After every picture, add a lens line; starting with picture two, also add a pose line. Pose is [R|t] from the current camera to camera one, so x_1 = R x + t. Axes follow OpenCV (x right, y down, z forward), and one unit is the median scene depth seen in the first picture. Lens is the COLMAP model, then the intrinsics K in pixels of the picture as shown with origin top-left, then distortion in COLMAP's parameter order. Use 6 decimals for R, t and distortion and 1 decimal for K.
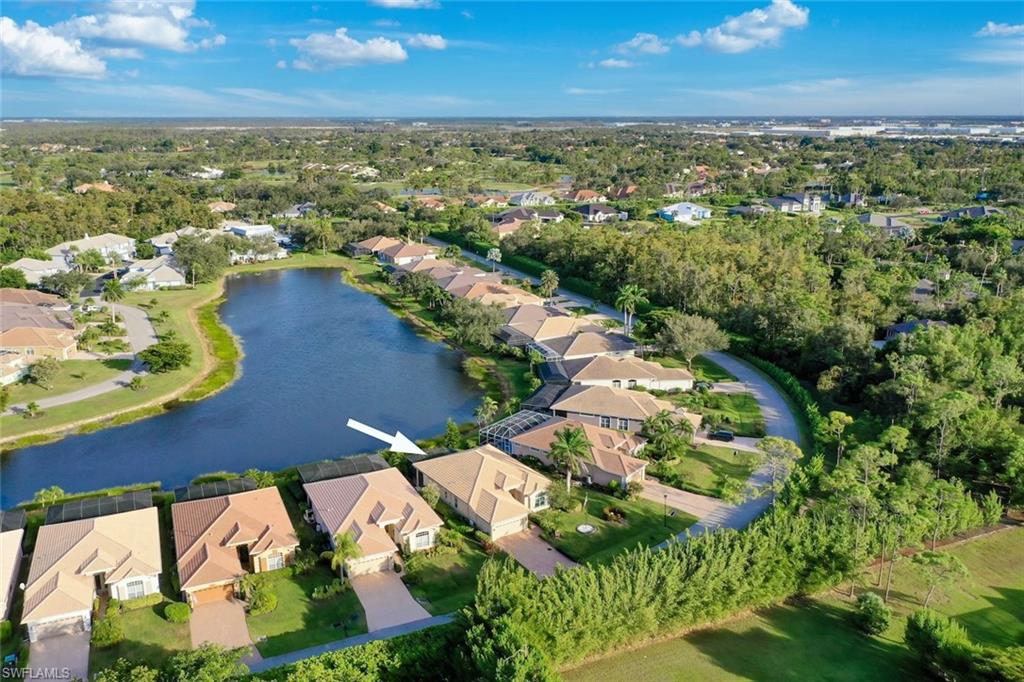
lens RADIAL K [[828.7, 0, 512.0], [0, 828.7, 341.0], [0, 0, 1]] dist [-0.005923, -0.003828]
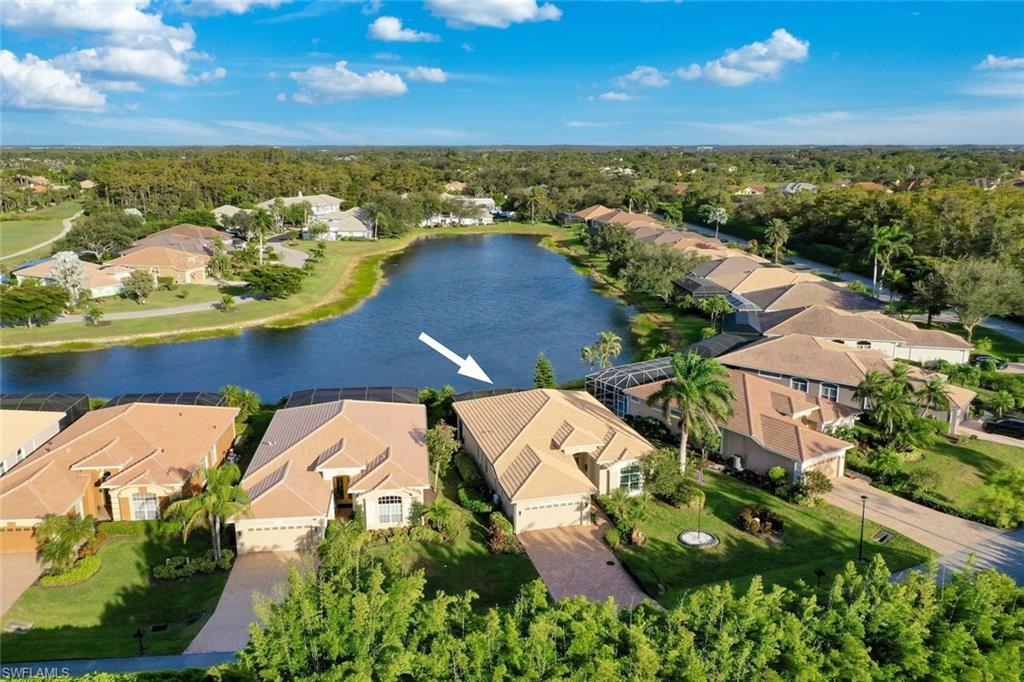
lens RADIAL K [[828.7, 0, 512.0], [0, 828.7, 341.0], [0, 0, 1]] dist [-0.005923, -0.003828]
pose [[0.944724, 0.074636, -0.319258, 0.093129], [-0.084620, 0.996260, -0.017495, 0.081498], [0.316758, 0.043543, 0.947506, 0.309564]]
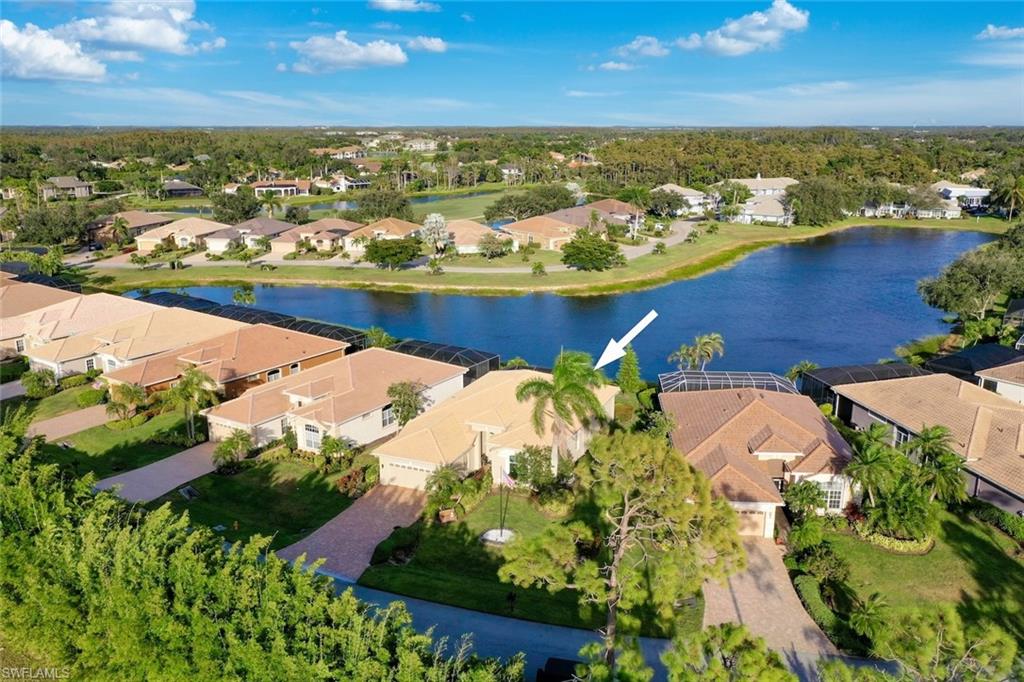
lens RADIAL K [[828.7, 0, 512.0], [0, 828.7, 341.0], [0, 0, 1]] dist [-0.005923, -0.003828]
pose [[0.526865, 0.210696, -0.823420, 0.333667], [-0.218322, 0.969830, 0.108466, 0.035107], [0.821431, 0.122624, 0.556969, 0.481446]]
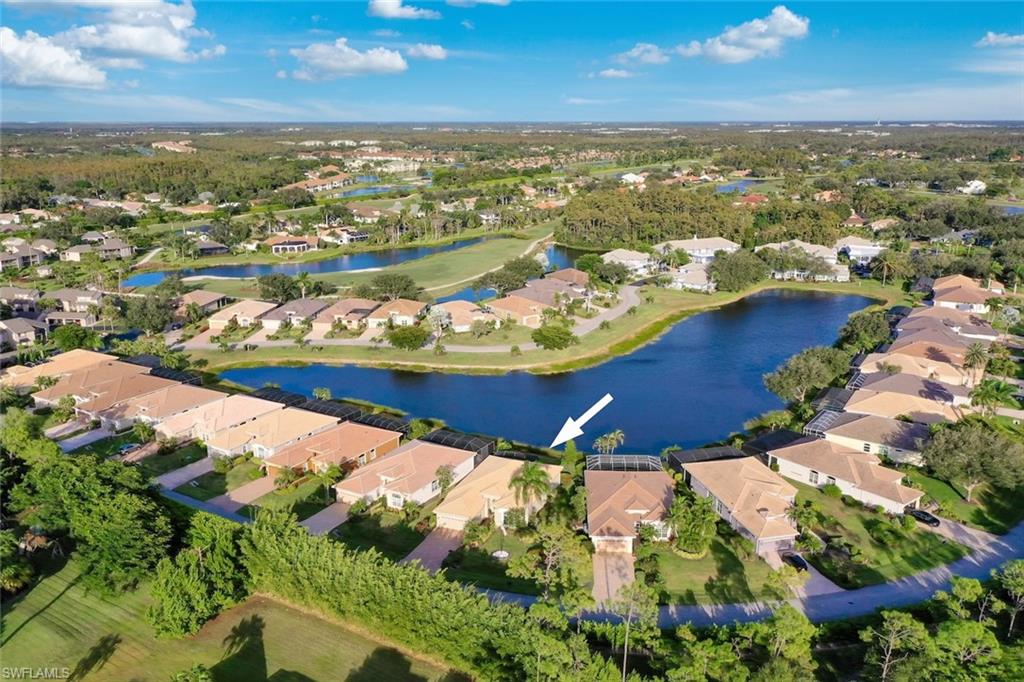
lens RADIAL K [[828.7, 0, 512.0], [0, 828.7, 341.0], [0, 0, 1]] dist [-0.005923, -0.003828]
pose [[0.554250, 0.211360, -0.805068, 0.612359], [-0.212169, 0.971147, 0.108894, -0.109356], [0.804855, 0.110456, 0.583102, 0.244657]]
